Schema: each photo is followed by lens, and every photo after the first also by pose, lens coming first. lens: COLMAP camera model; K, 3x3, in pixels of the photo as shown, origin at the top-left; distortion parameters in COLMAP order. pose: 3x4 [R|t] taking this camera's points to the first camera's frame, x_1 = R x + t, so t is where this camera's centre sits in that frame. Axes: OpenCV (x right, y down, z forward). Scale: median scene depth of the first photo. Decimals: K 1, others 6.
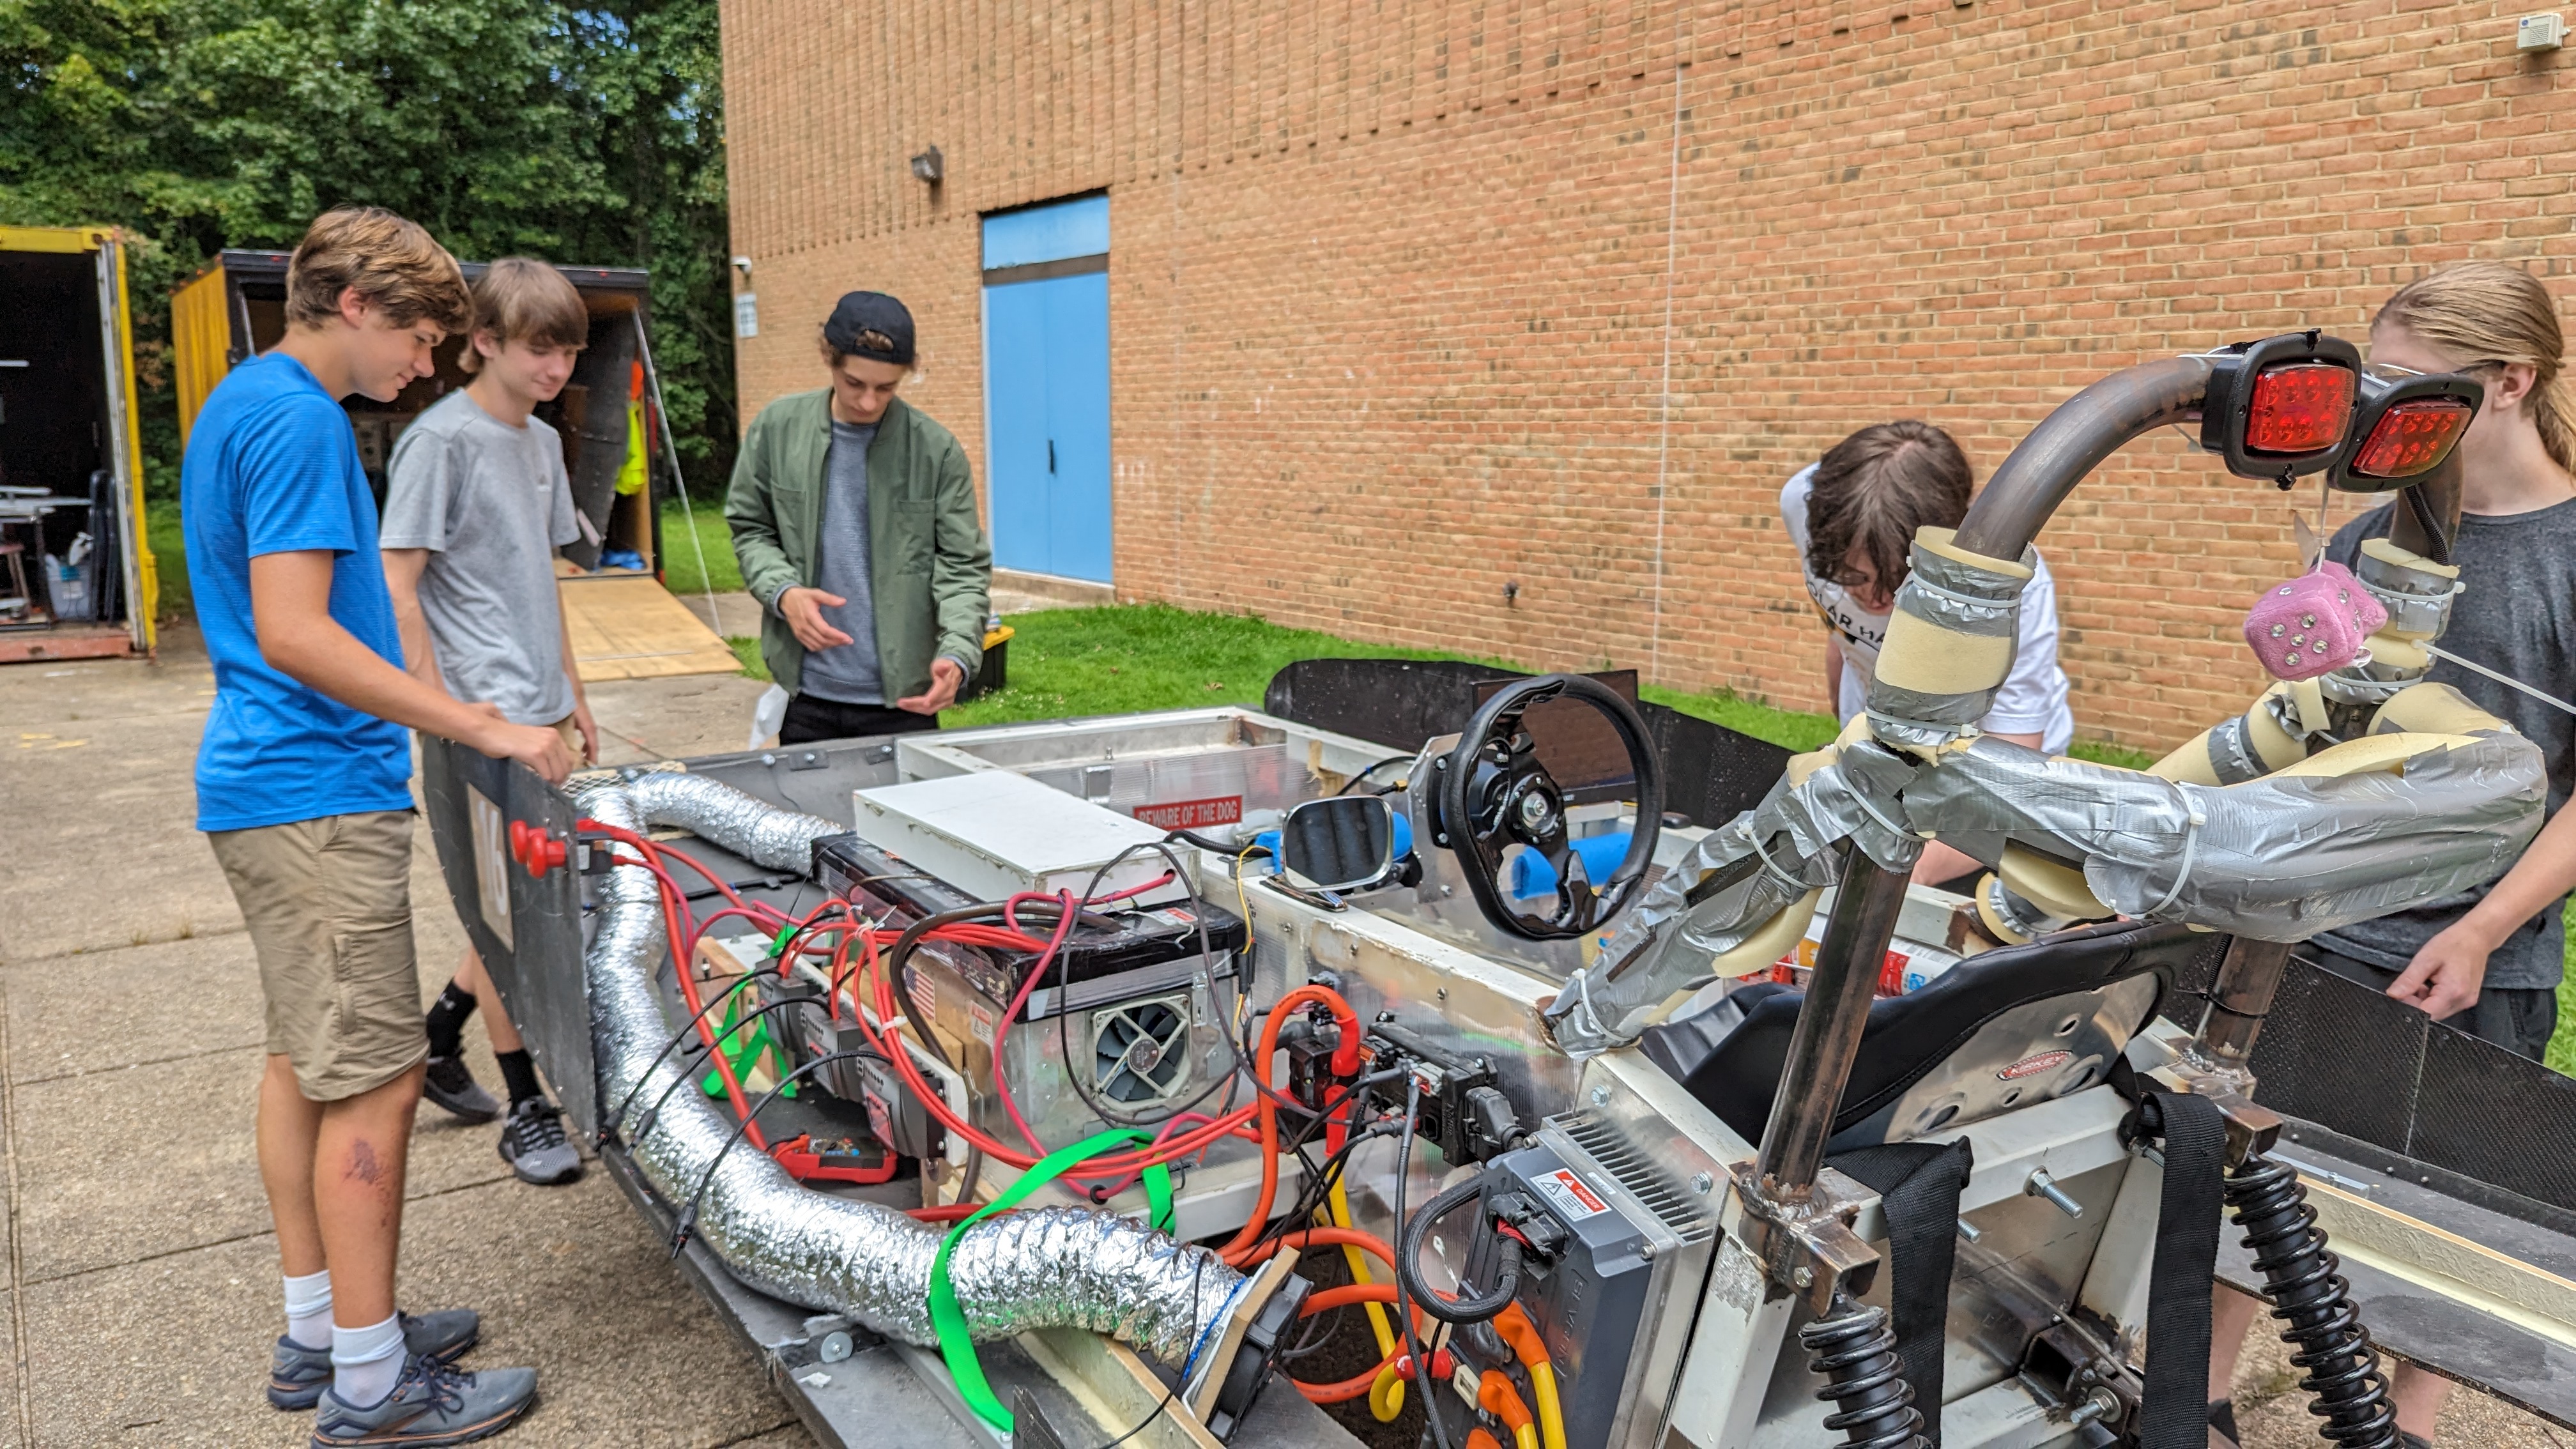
lens RADIAL K [[1811.0, 0, 1288.6], [0, 1811.0, 738.8], [0, 0, 1]] dist [0.001741, -0.013656]
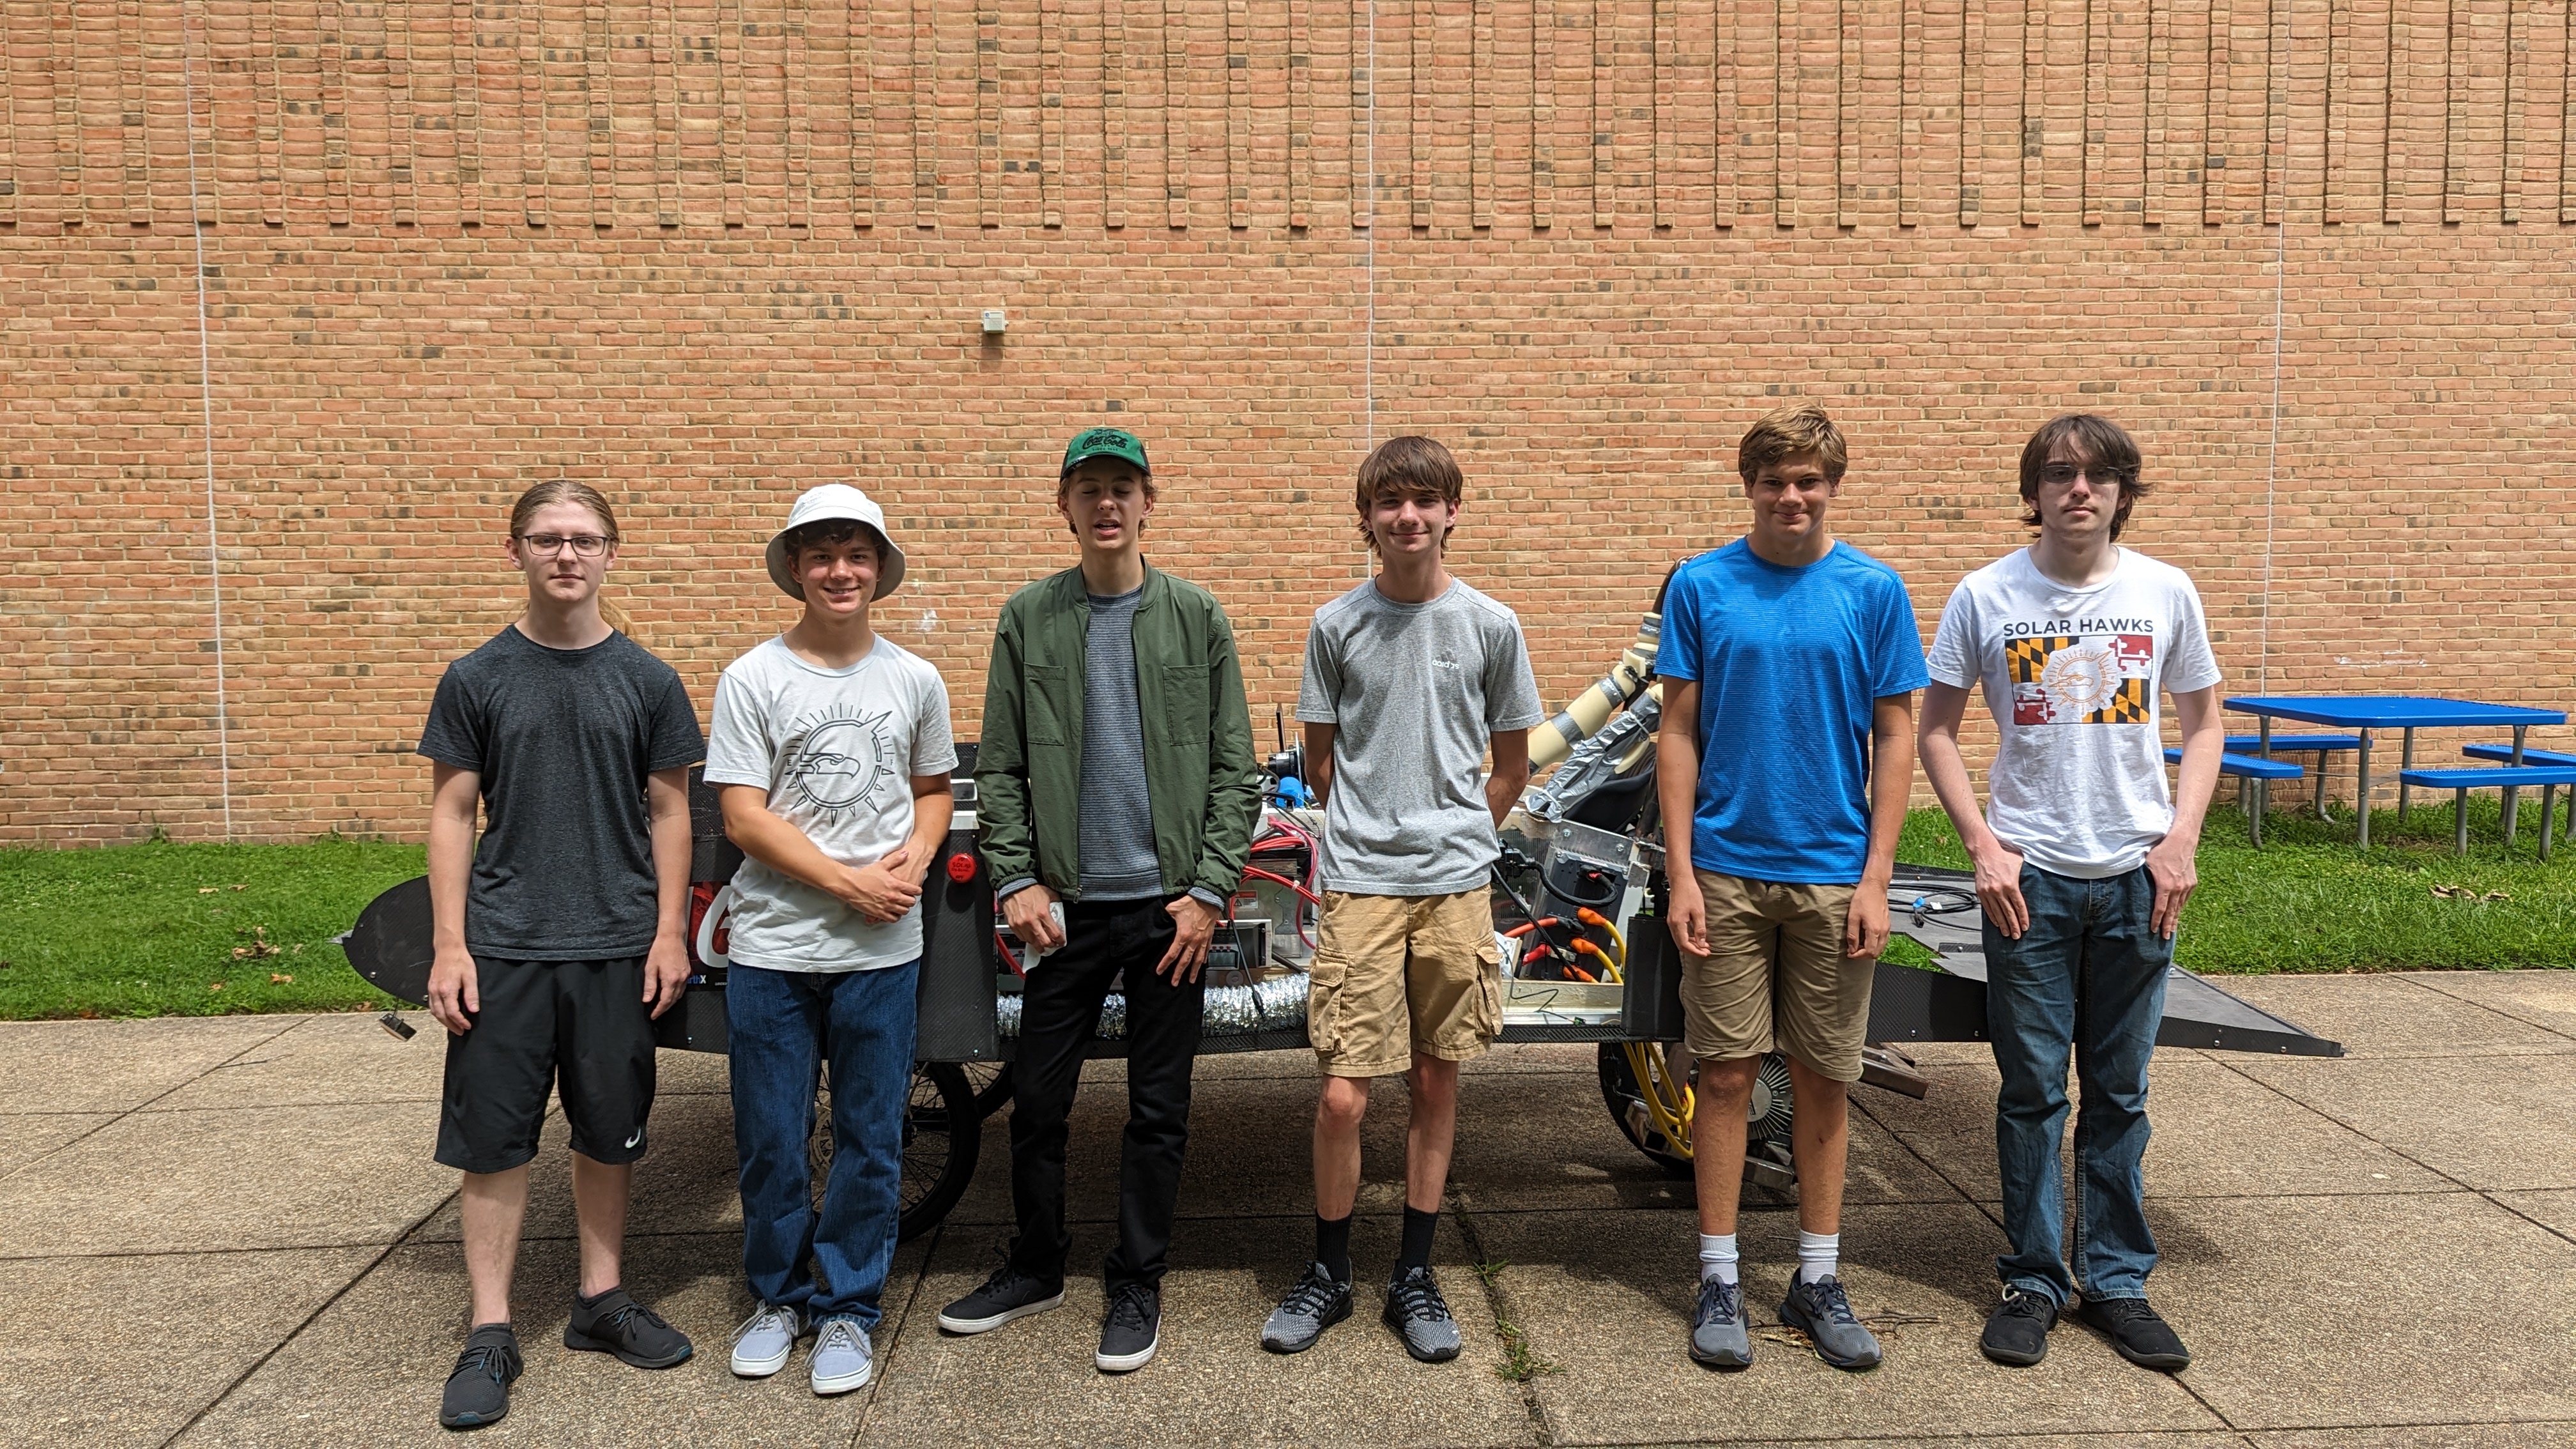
lens RADIAL K [[1811.0, 0, 1288.7], [0, 1811.0, 716.7], [0, 0, 1]] dist [0.001741, -0.013656]
pose [[0.528492, -0.068896, 0.846138, -0.347870], [0.151497, 0.988357, -0.014148, 0.002592], [-0.835311, 0.135664, 0.532776, 0.003882]]
